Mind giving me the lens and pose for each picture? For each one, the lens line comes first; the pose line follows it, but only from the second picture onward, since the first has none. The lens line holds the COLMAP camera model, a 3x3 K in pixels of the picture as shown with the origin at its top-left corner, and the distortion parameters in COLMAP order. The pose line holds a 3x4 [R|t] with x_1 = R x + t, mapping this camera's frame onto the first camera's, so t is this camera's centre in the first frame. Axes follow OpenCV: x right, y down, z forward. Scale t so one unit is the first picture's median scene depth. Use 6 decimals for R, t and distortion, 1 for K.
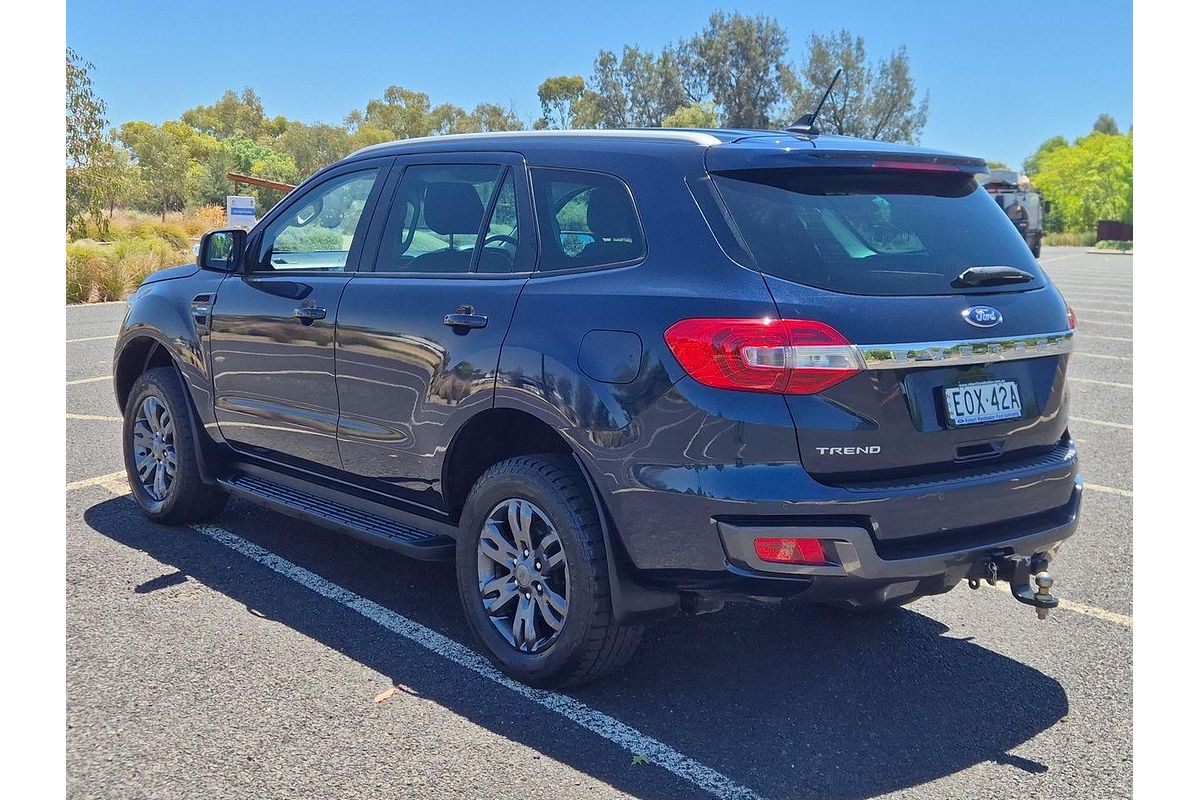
lens RADIAL K [[1435.8, 0, 585.6], [0, 1435.8, 403.5], [0, 0, 1]] dist [0.067197, -0.011011]
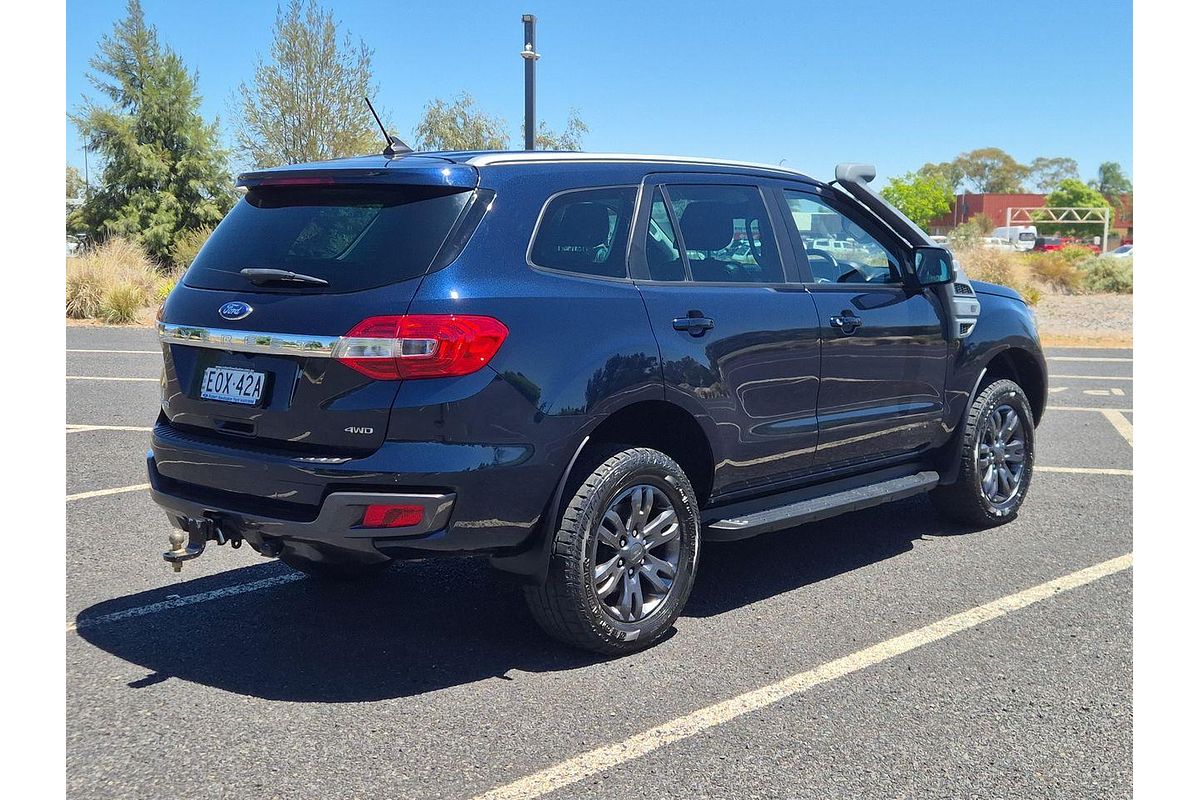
lens RADIAL K [[1435.8, 0, 585.6], [0, 1435.8, 403.5], [0, 0, 1]] dist [0.067197, -0.011011]
pose [[0.147335, 0.103039, -0.983705, 1.302538], [-0.127005, 0.988296, 0.084498, -0.107147], [0.980899, 0.112486, 0.158697, 0.985977]]
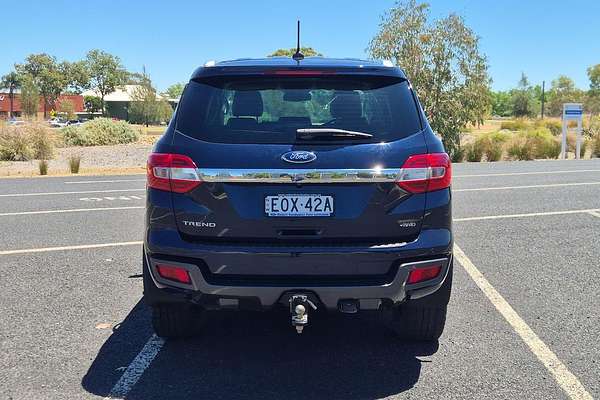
lens RADIAL K [[807.3, 0, 292.6], [0, 807.3, 201.5], [0, 0, 1]] dist [0.070990, -0.025201]
pose [[0.769819, 0.054556, -0.635926, 0.801646], [-0.071923, 0.997409, -0.001499, -0.003590], [0.634197, 0.046891, 0.771748, 0.216887]]
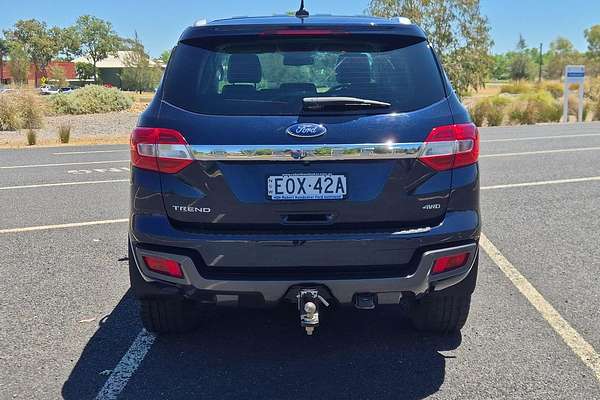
lens RADIAL K [[809.1, 0, 306.0], [0, 809.1, 197.5], [0, 0, 1]] dist [0.068953, -0.021828]
pose [[0.783426, 0.068356, -0.617715, 0.718839], [-0.060016, 0.997609, 0.034279, -0.016856], [0.618581, 0.010218, 0.785655, 0.301268]]
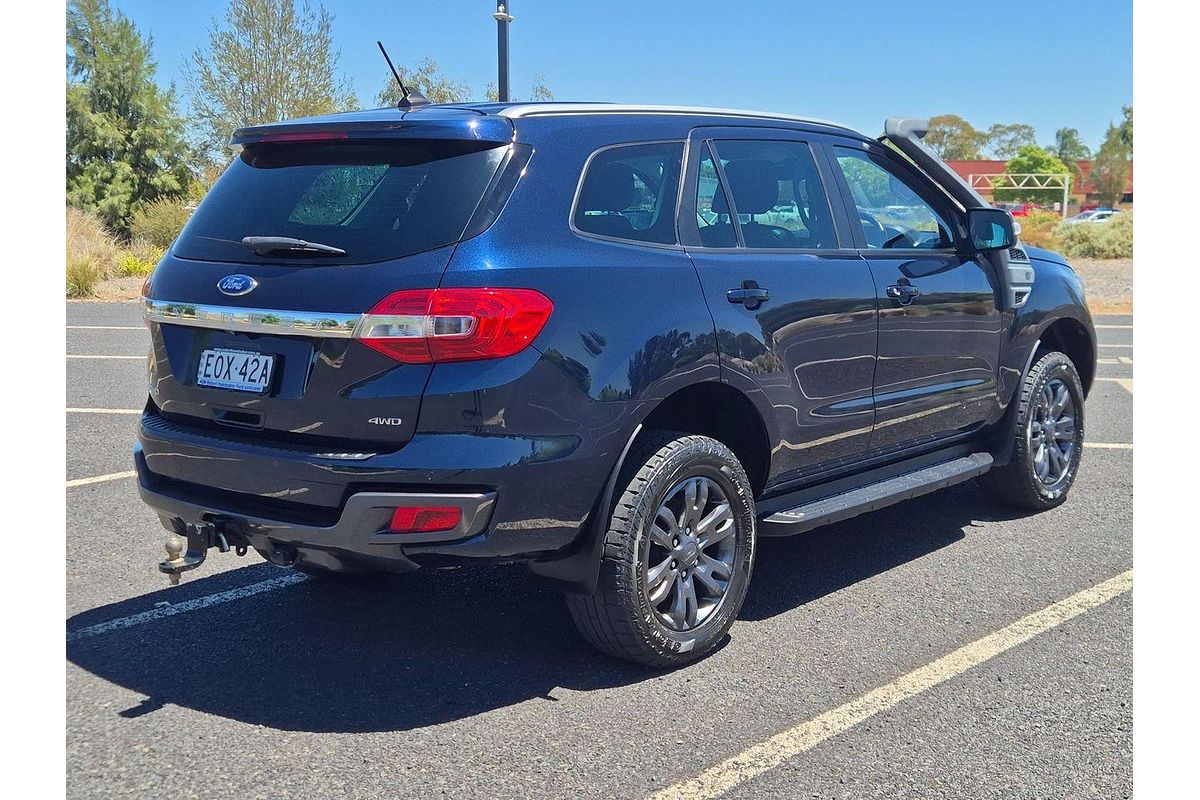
lens RADIAL K [[1436.3, 0, 587.6], [0, 1436.3, 398.4], [0, 0, 1]] dist [0.064423, 0.015619]
pose [[0.176649, 0.118373, -0.977130, 1.173131], [-0.119600, 0.987967, 0.098065, -0.098363], [0.976980, 0.099542, 0.188681, 0.947623]]
